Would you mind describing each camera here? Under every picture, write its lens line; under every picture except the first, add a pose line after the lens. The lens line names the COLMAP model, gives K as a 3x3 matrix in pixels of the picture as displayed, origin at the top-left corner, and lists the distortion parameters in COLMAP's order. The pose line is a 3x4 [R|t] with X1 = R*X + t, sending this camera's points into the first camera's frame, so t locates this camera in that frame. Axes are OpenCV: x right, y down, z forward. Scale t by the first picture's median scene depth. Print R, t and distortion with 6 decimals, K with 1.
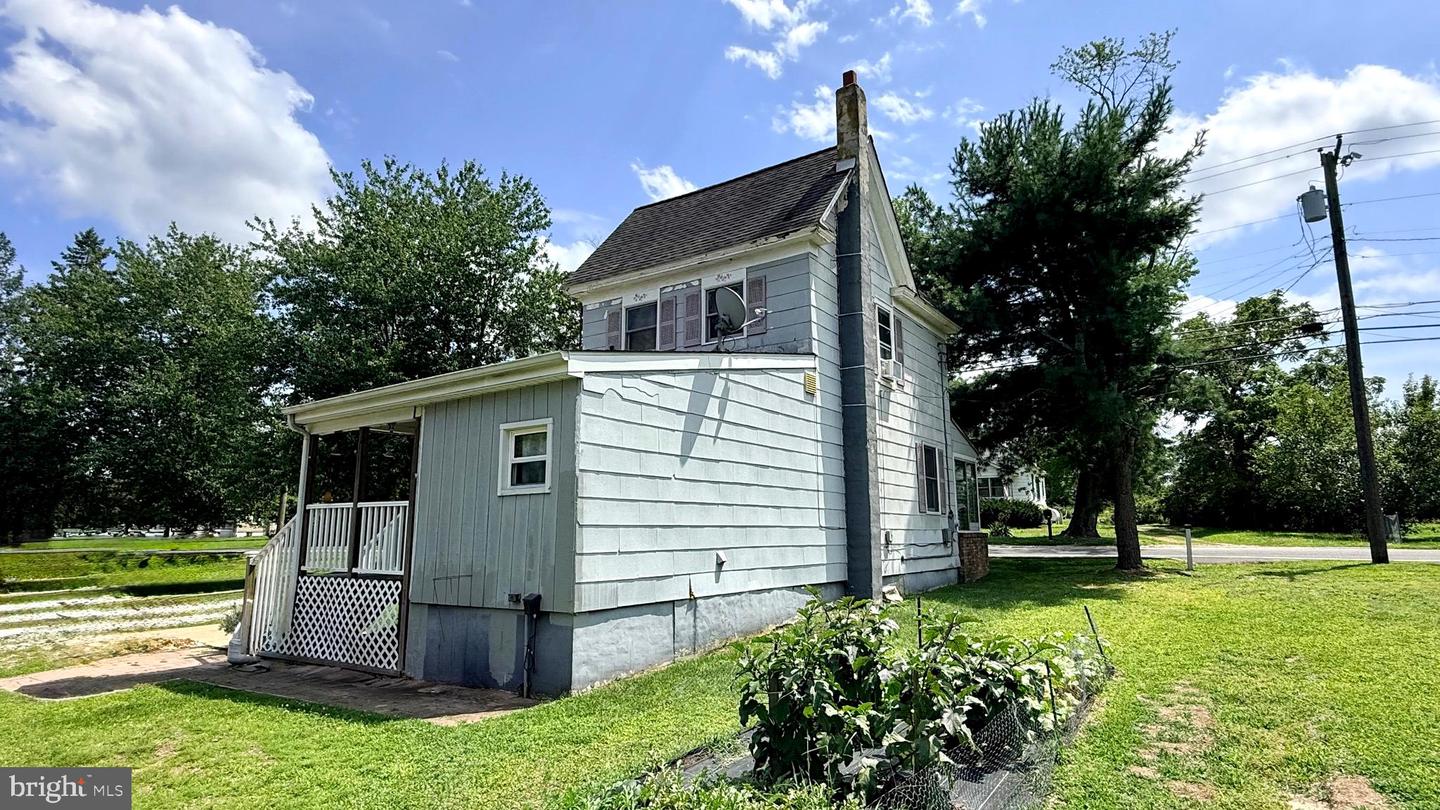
lens RADIAL K [[744.6, 0, 720.2], [0, 744.6, 406.5], [0, 0, 1]] dist [0.004001, -0.000007]
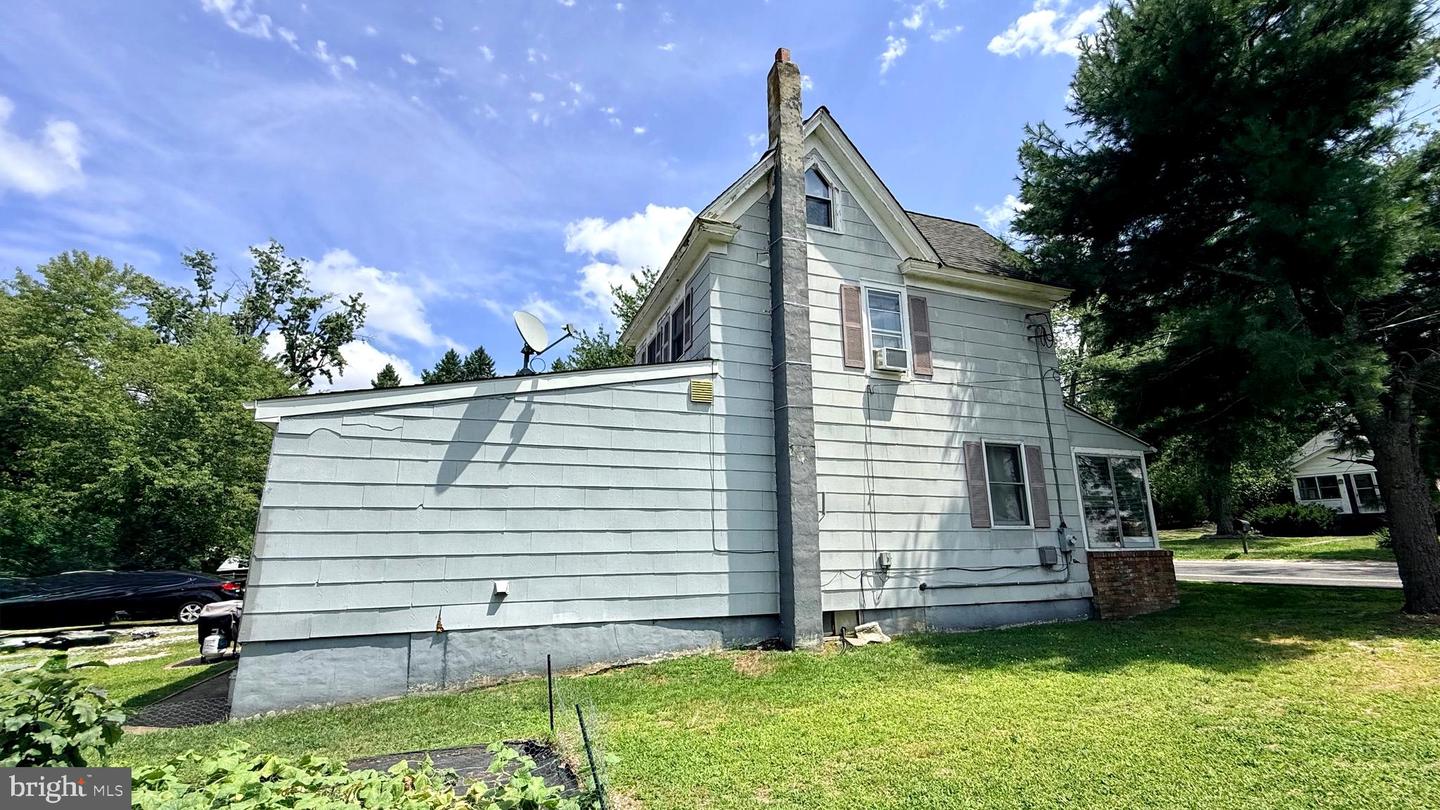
lens RADIAL K [[595.8, 0, 719.0], [0, 595.8, 402.3], [0, 0, 1]] dist [-0.001377, -0.000017]
pose [[0.819539, -0.136791, -0.556456, 0.721684], [0.102977, 0.990437, -0.091812, 0.068249], [0.563694, 0.017942, 0.825789, 0.543760]]
